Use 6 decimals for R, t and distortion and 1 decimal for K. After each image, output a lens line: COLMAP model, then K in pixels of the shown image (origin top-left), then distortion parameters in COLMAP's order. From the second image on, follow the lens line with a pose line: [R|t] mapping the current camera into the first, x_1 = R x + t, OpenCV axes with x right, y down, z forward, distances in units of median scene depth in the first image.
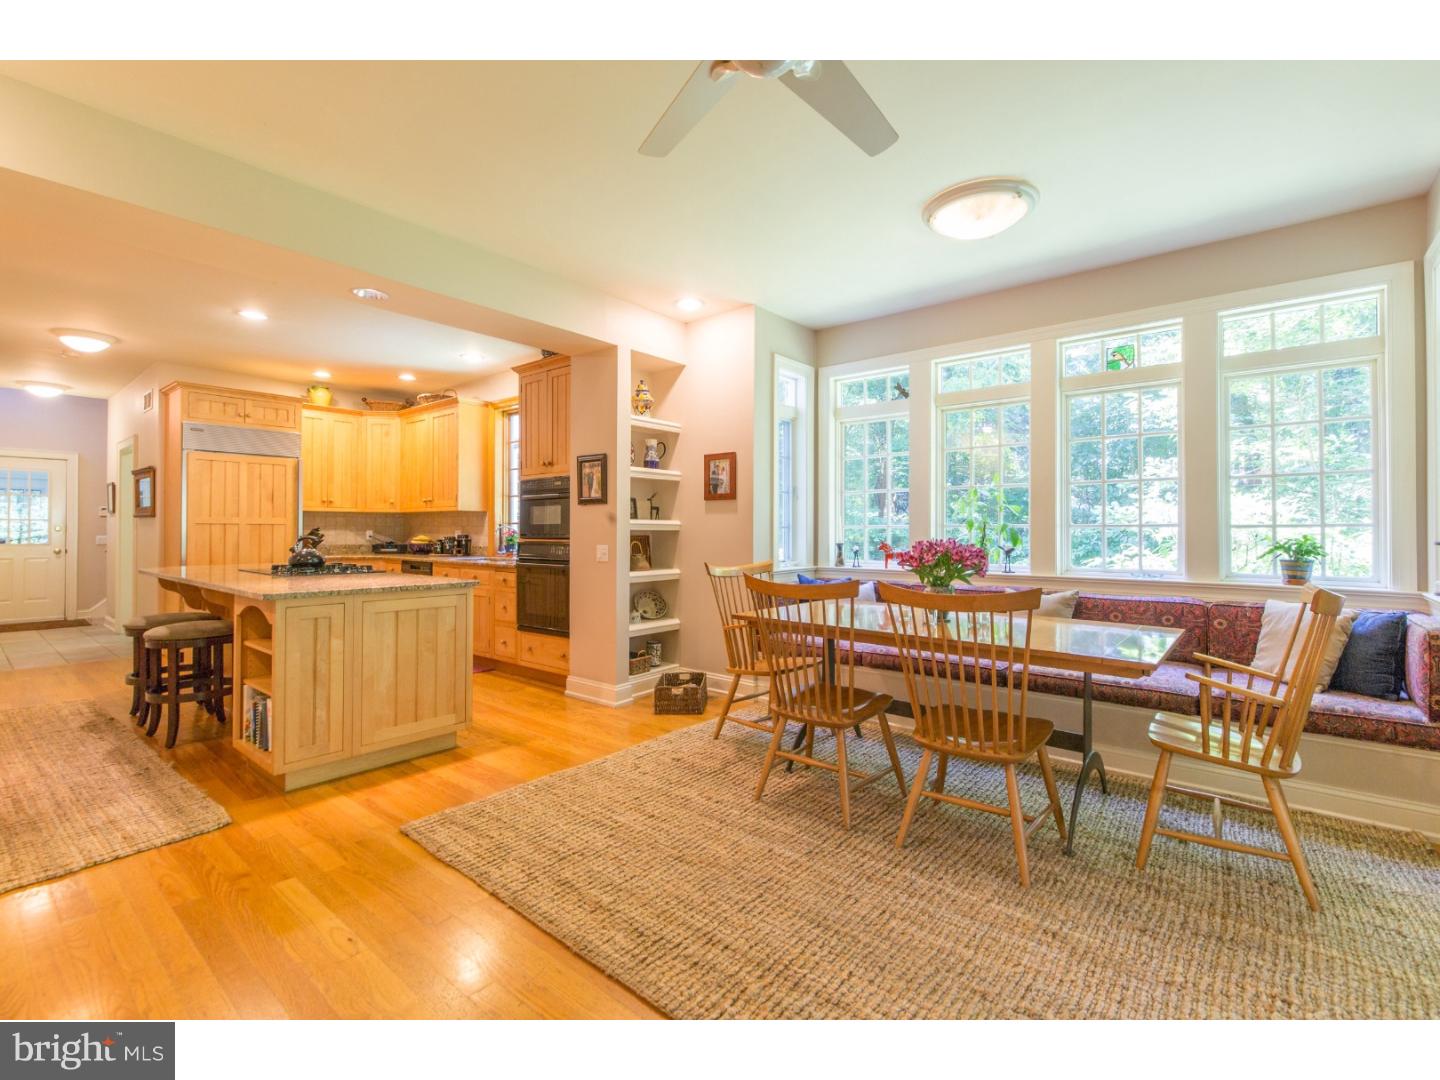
lens RADIAL K [[651.1, 0, 720.3], [0, 651.1, 531.1], [0, 0, 1]] dist [-0.000898, -0.000740]
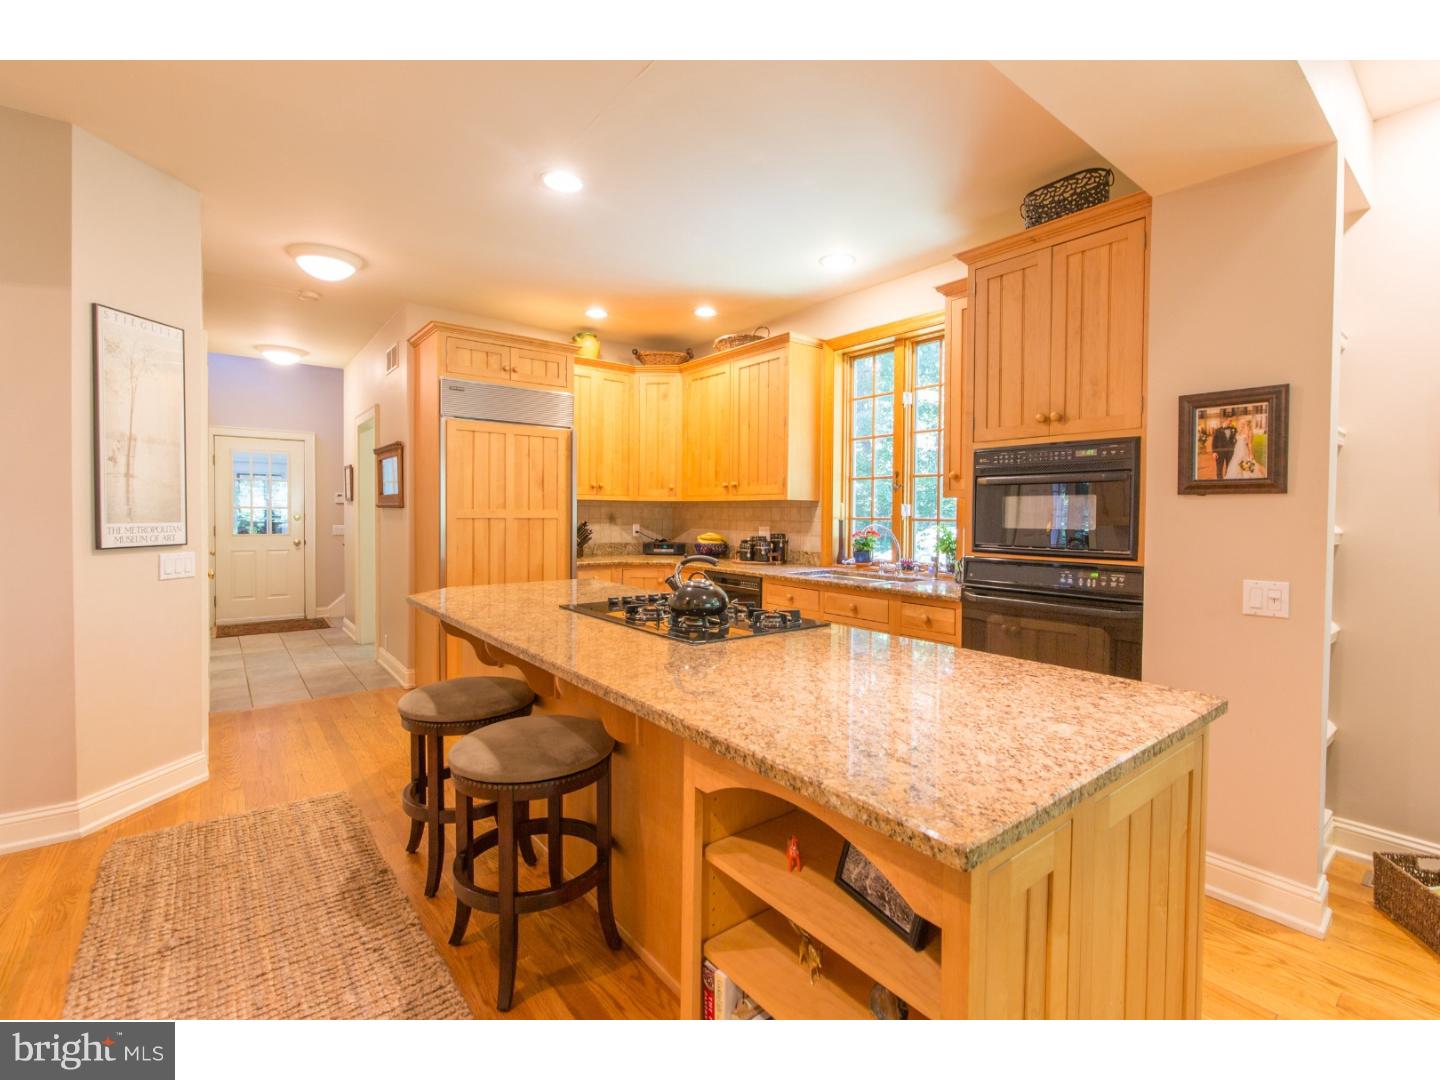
lens RADIAL K [[651.1, 0, 720.5], [0, 651.1, 534.8], [0, 0, 1]] dist [-0.000898, -0.000740]
pose [[0.976472, 0.013785, -0.215204, -0.316252], [-0.007002, 0.999455, 0.032249, -0.016156], [0.215532, -0.029983, 0.976036, 0.308426]]
